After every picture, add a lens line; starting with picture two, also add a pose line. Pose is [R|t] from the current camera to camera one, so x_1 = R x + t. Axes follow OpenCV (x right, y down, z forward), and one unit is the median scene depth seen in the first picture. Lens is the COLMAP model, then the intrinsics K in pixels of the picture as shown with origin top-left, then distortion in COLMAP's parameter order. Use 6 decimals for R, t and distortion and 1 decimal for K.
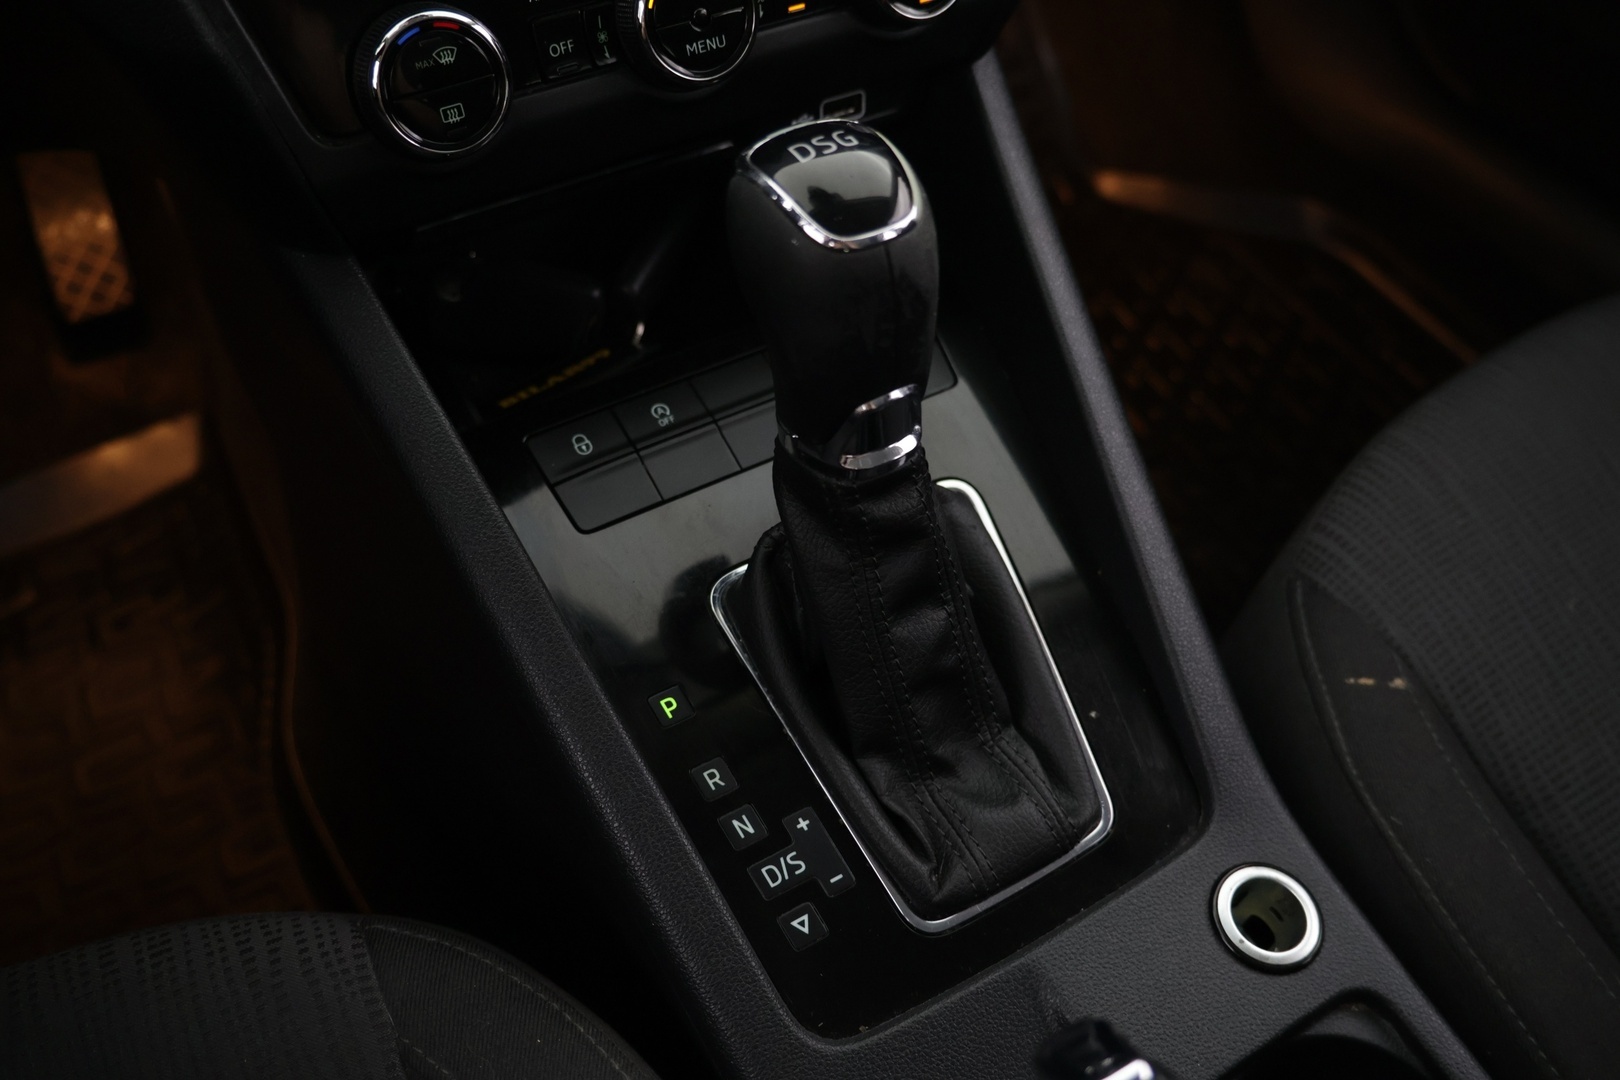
lens RADIAL K [[1360.0, 0, 804.9], [0, 1360.0, 538.3], [0, 0, 1]] dist [-0.041357, 0.044775]
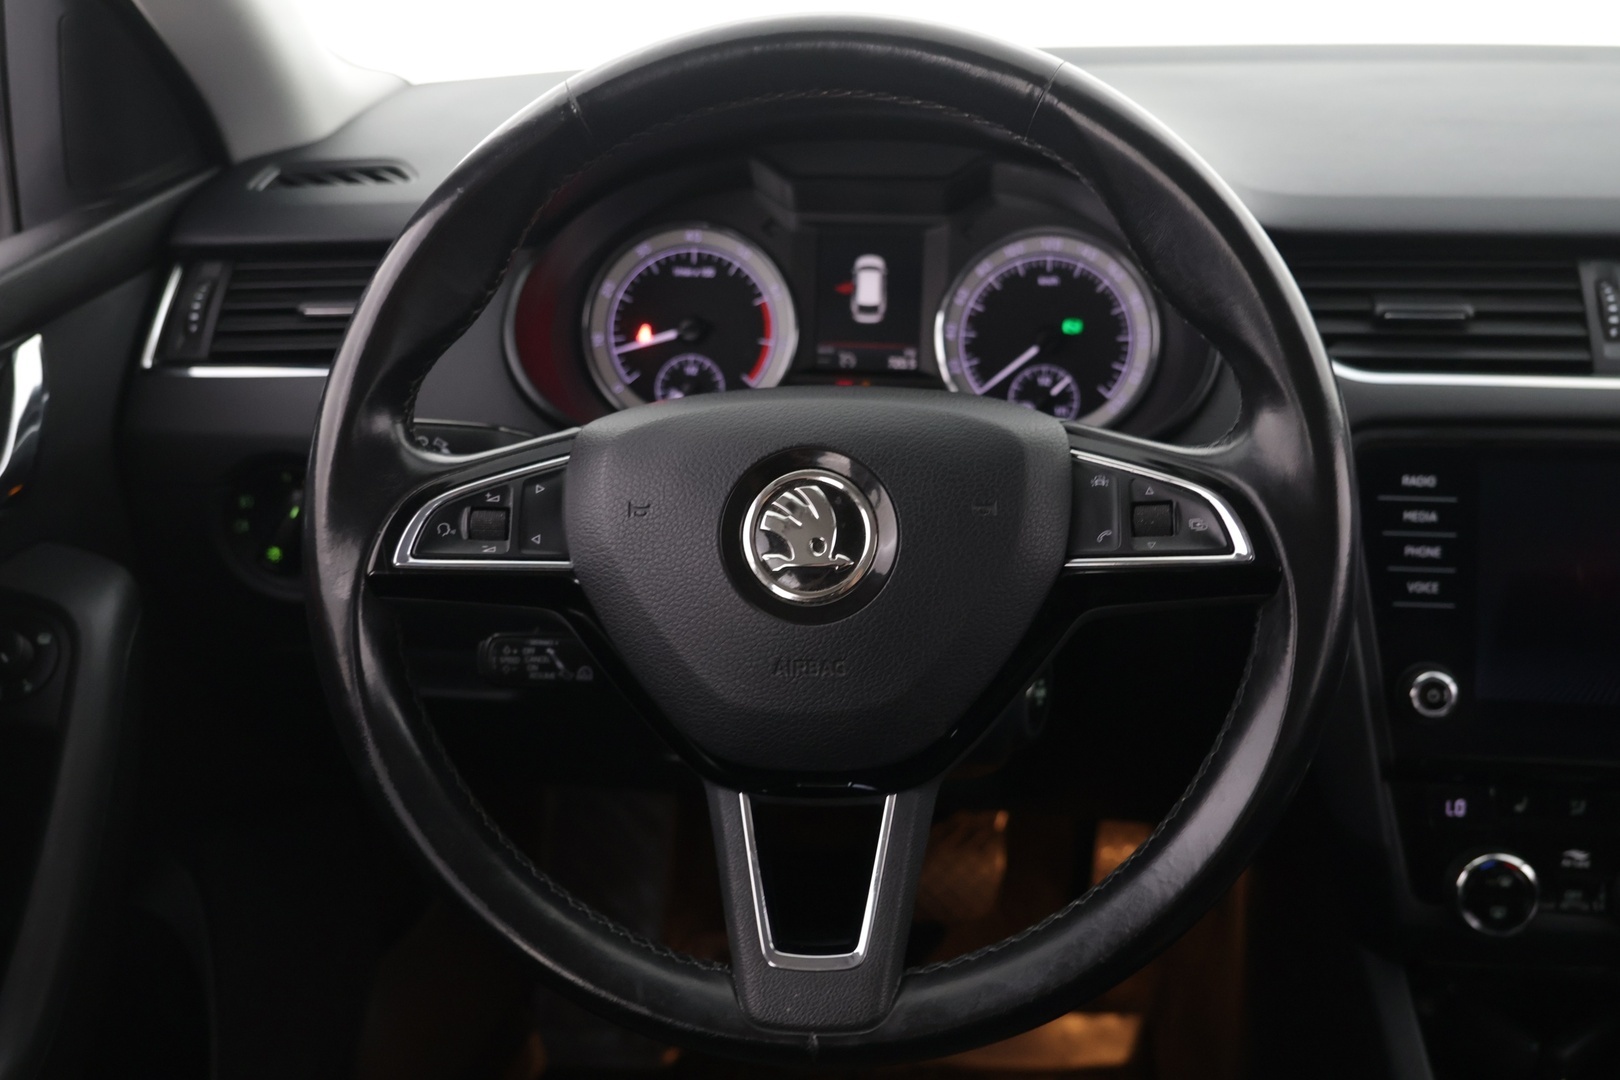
lens RADIAL K [[1565.1, 0, 806.9], [0, 1565.1, 532.5], [0, 0, 1]] dist [-0.009389, 0.000000]
pose [[0.807533, 0.202615, -0.553930, 0.025921], [-0.428714, 0.846630, -0.315313, 0.228582], [0.405086, 0.492103, 0.770545, -0.915560]]
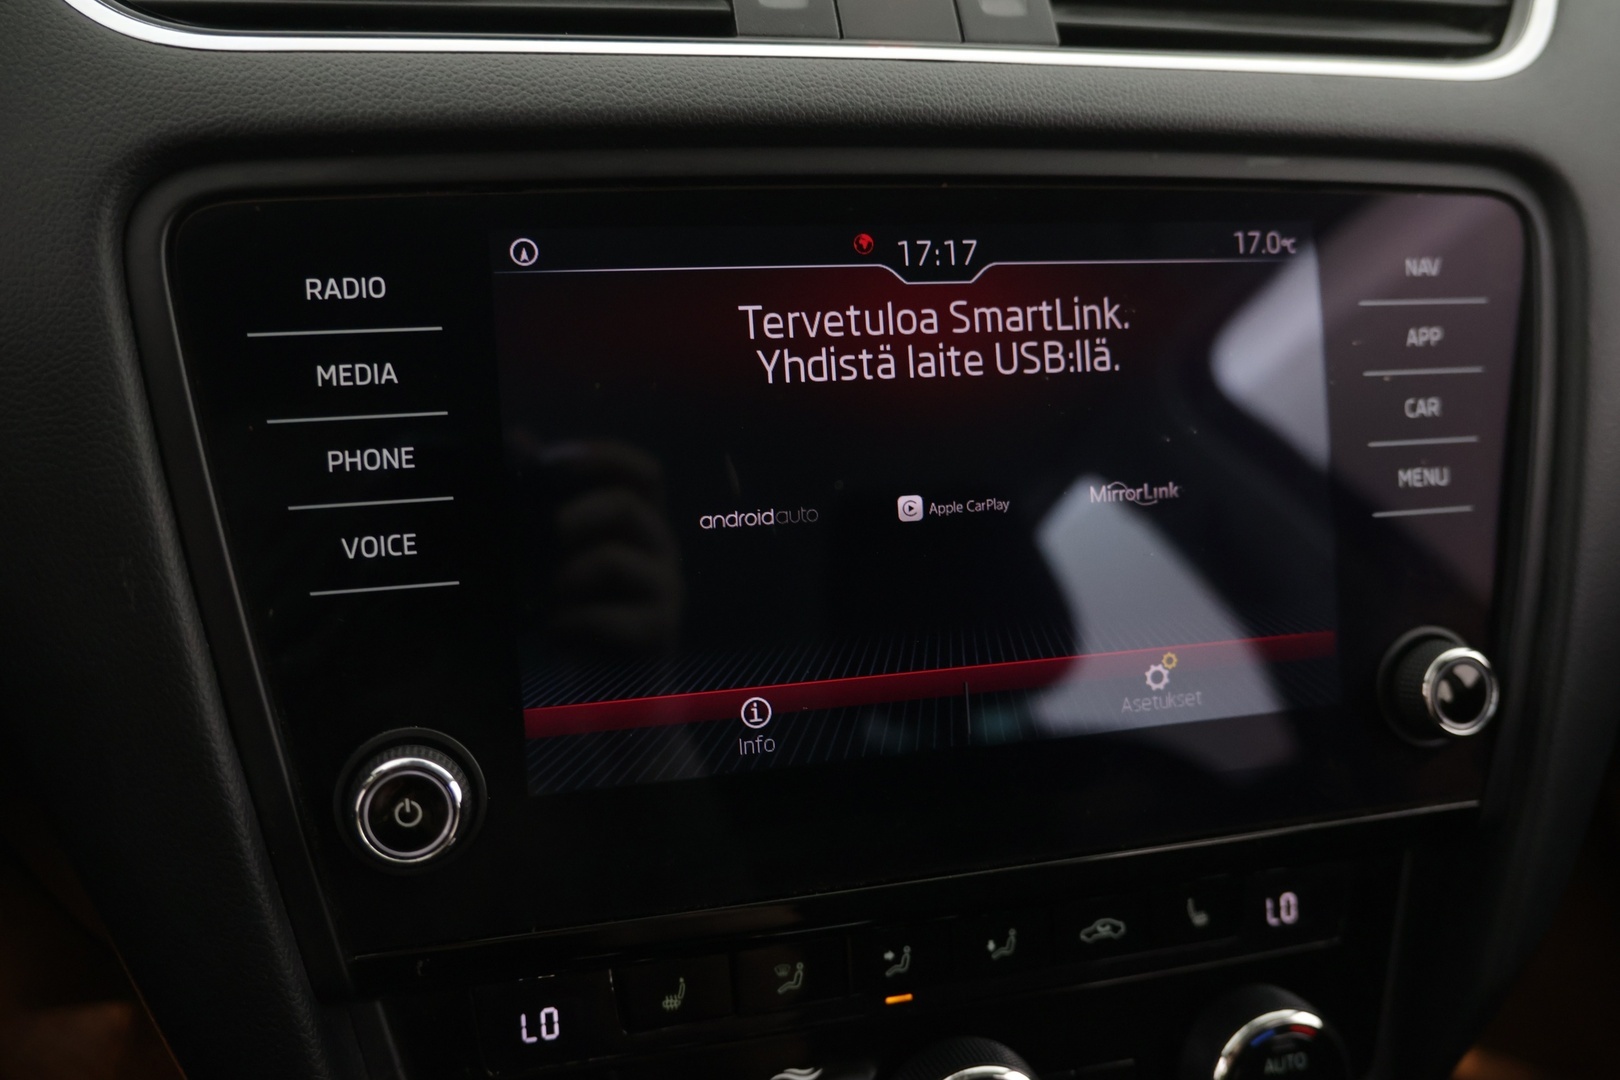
lens RADIAL K [[1360.0, 0, 814.8], [0, 1360.0, 537.9], [0, 0, 1]] dist [-0.041357, 0.044775]
pose [[0.963632, 0.128460, -0.234330, -0.029600], [-0.216279, 0.889941, -0.401533, -0.316602], [0.156959, 0.437611, 0.885359, 0.130536]]
